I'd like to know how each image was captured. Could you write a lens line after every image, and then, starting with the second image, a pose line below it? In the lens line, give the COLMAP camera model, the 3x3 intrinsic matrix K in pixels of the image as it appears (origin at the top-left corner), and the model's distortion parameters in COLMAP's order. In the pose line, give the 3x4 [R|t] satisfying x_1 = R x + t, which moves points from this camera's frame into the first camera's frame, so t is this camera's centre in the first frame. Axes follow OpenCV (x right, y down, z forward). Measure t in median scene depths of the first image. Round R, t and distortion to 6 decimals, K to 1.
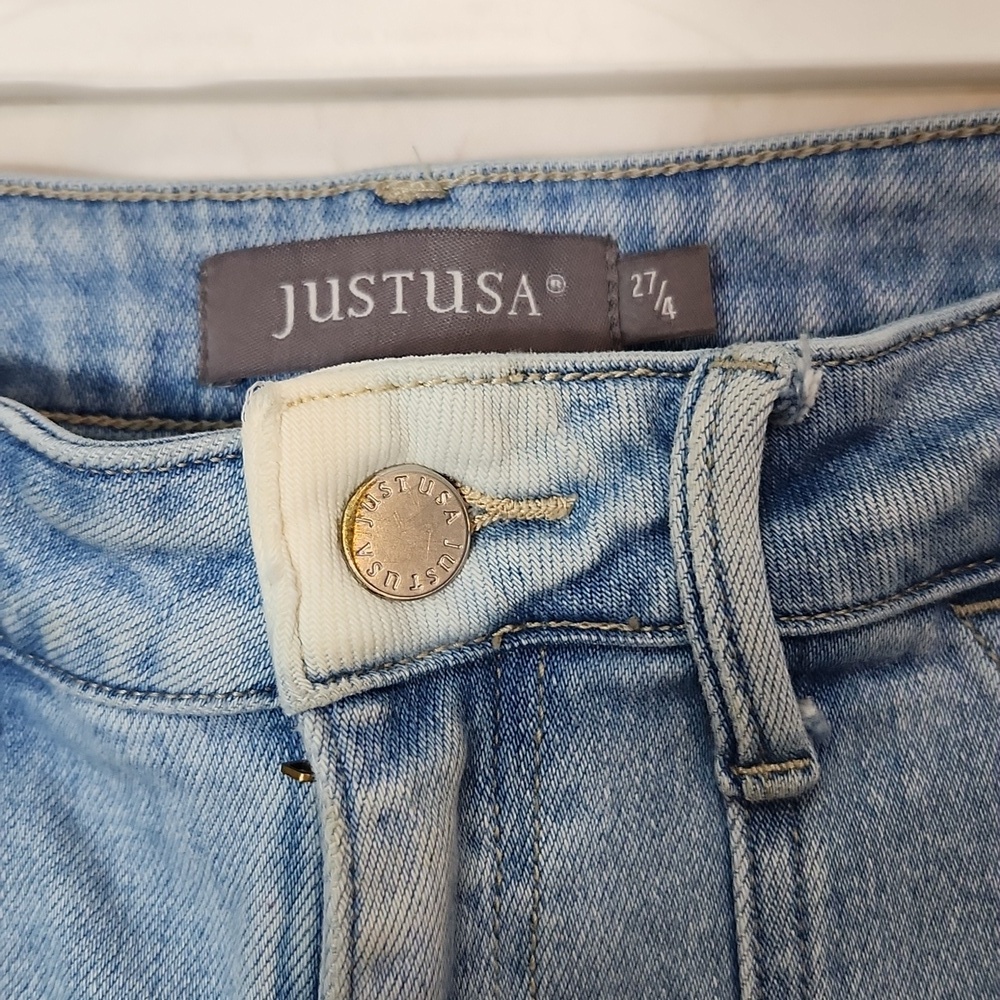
lens RADIAL K [[1567.1, 0, 474.3], [0, 1567.1, 501.8], [0, 0, 1]] dist [0.113583, -0.310328]
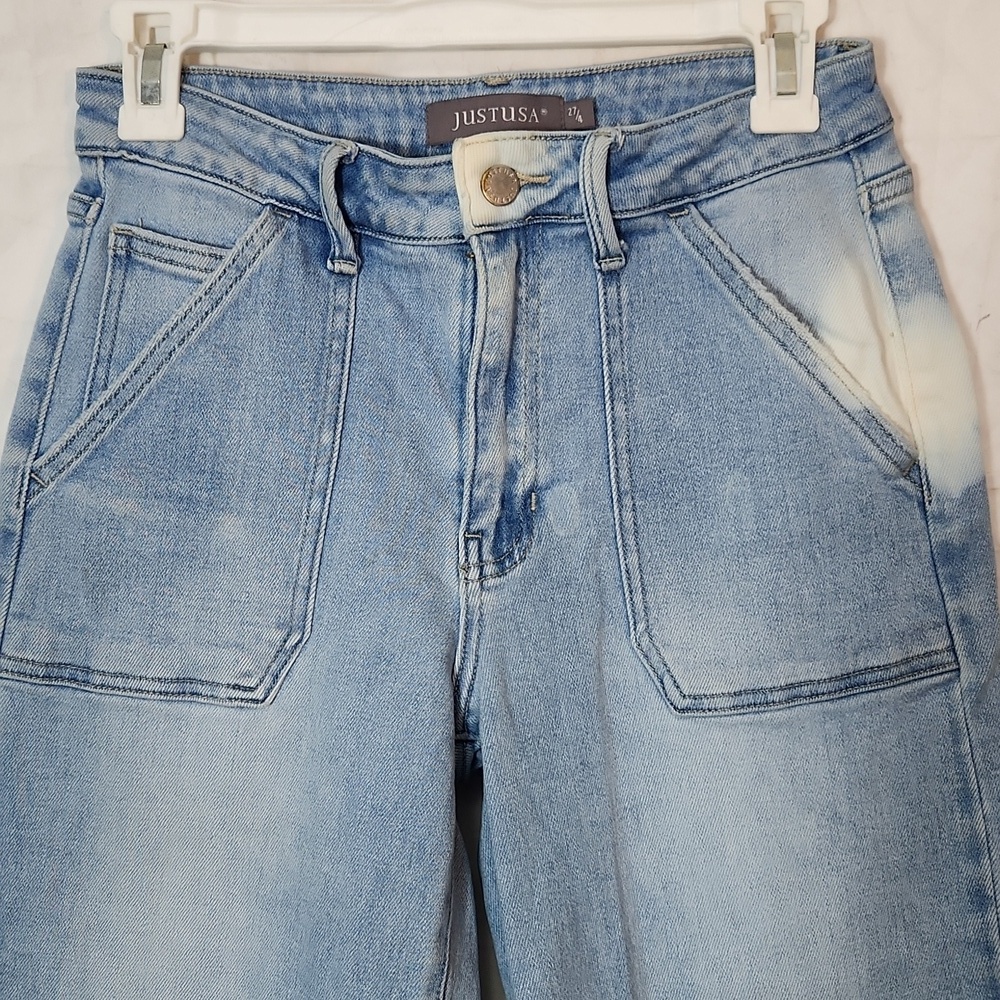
lens RADIAL K [[1567.1, 0, 474.3], [0, 1567.1, 501.8], [0, 0, 1]] dist [0.113583, -0.310328]
pose [[0.999763, -0.007967, 0.020236, -0.163882], [0.006721, 0.998121, 0.060908, 0.465880], [-0.020684, -0.060758, 0.997938, -2.277263]]
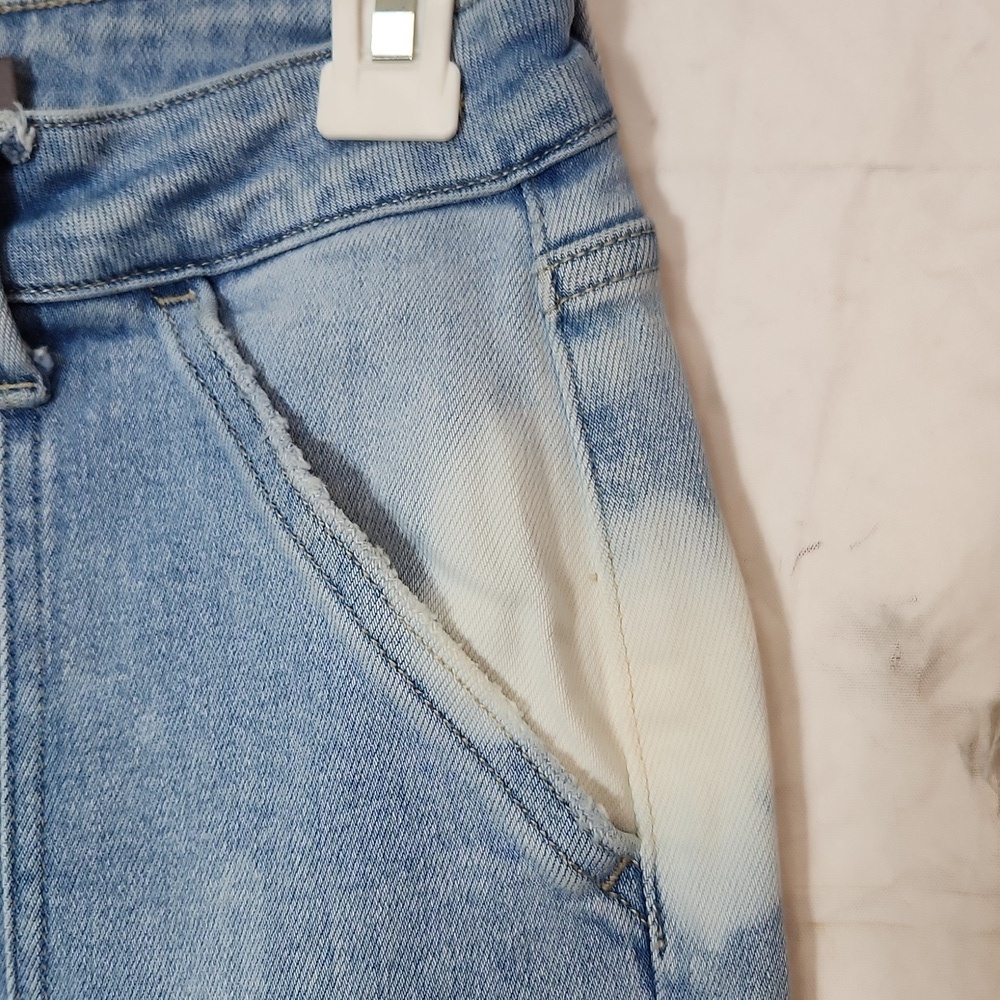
lens RADIAL K [[1567.1, 0, 474.3], [0, 1567.1, 501.8], [0, 0, 1]] dist [0.113583, -0.310328]
pose [[0.996902, 0.045110, -0.064439, 0.744677], [-0.044899, 0.998980, 0.004733, 0.251581], [0.064587, -0.001825, 0.997910, -0.528461]]
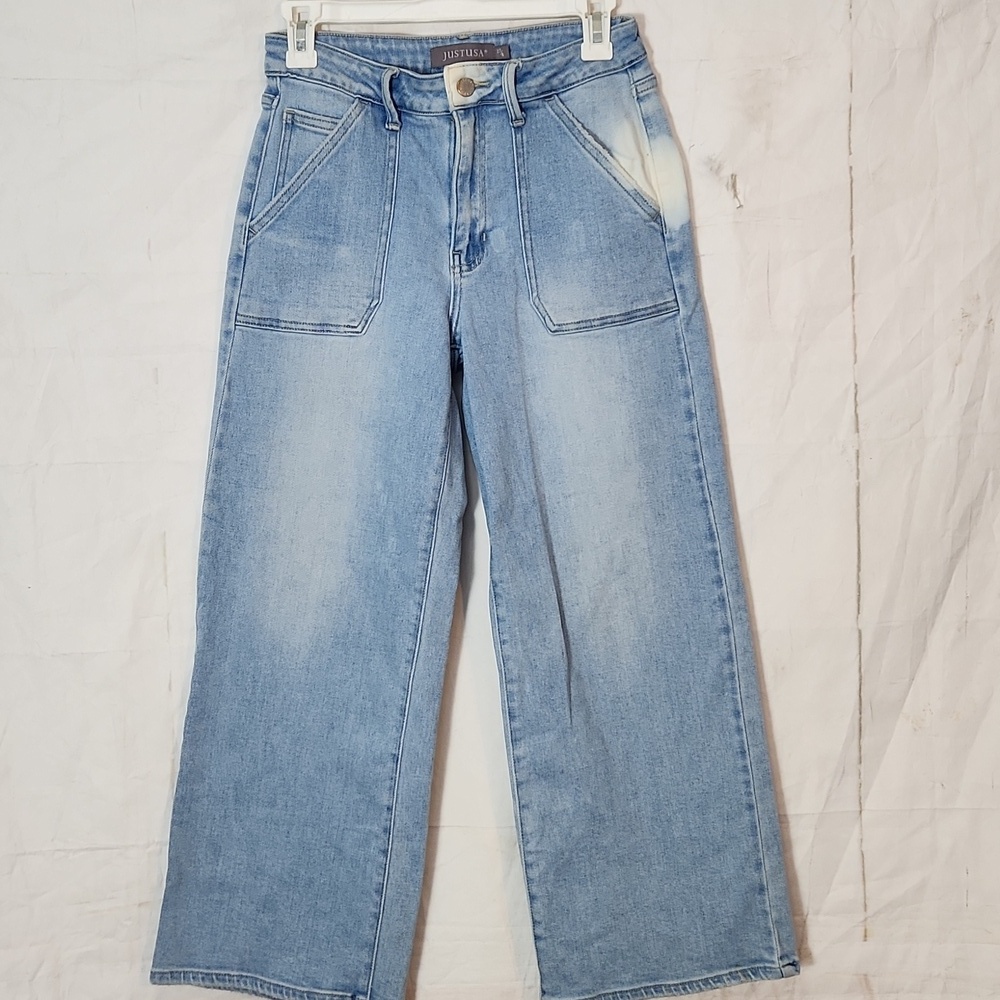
lens RADIAL K [[1567.1, 0, 474.3], [0, 1567.1, 501.8], [0, 0, 1]] dist [0.113583, -0.310328]
pose [[0.998984, -0.029061, 0.034433, -0.297033], [0.024290, 0.990995, 0.131675, 0.917331], [-0.037950, -0.130705, 0.990695, -6.183634]]
